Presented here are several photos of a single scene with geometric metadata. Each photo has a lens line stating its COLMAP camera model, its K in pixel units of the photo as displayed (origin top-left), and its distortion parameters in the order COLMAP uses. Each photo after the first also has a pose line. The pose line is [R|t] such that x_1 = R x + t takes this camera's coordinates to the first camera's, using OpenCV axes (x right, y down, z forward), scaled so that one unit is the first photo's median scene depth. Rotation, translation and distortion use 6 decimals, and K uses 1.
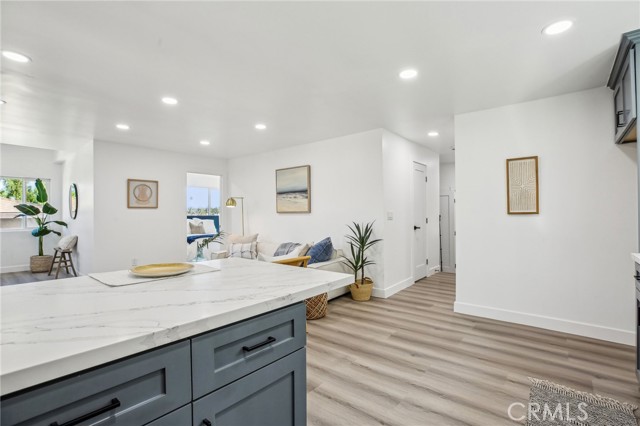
lens RADIAL K [[305.0, 0, 320.0], [0, 305.0, 213.0], [0, 0, 1]] dist [-0.012882, 0.000543]
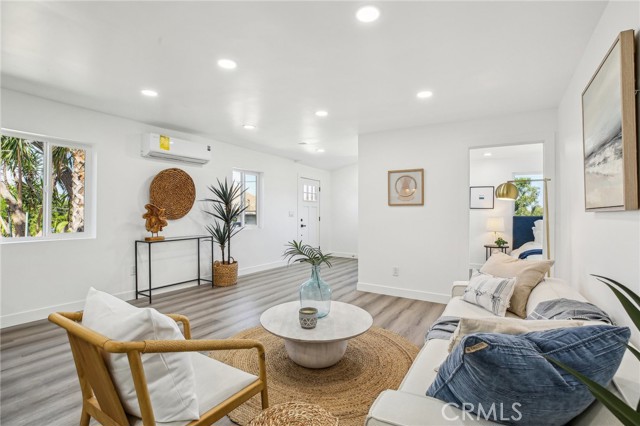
lens RADIAL K [[305.0, 0, 320.0], [0, 305.0, 213.0], [0, 0, 1]] dist [-0.012882, 0.000543]
pose [[0.151800, 0.003648, -0.988404, 0.146880], [-0.001284, 0.999993, 0.003494, 0.001075], [0.988410, 0.000739, 0.151804, 0.575629]]
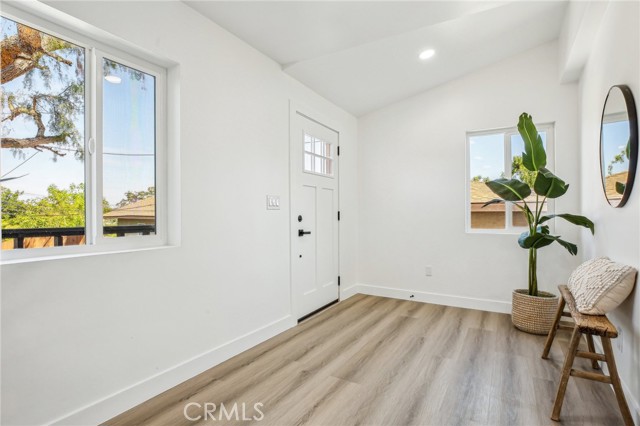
lens RADIAL K [[314.3, 0, 330.1], [0, 314.3, 212.4], [0, 0, 1]] dist [-0.000140, 0.000468]
pose [[0.188223, 0.006183, -0.982107, -0.544127], [0.005915, 0.999955, 0.007429, 0.019690], [0.982108, -0.007207, 0.188178, 0.638915]]
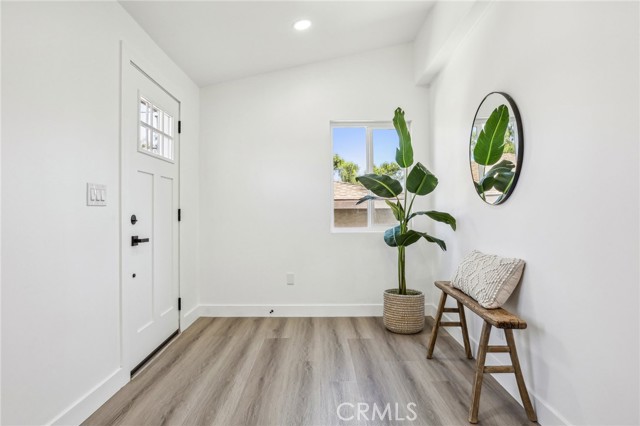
lens RADIAL K [[364.5, 0, 319.7], [0, 364.5, 200.8], [0, 0, 1]] dist [-0.002745, -0.000597]
pose [[0.645823, -0.015739, -0.763325, -0.616381], [0.004929, 0.999853, -0.016445, 0.020233], [0.763471, 0.006859, 0.645805, 0.586112]]
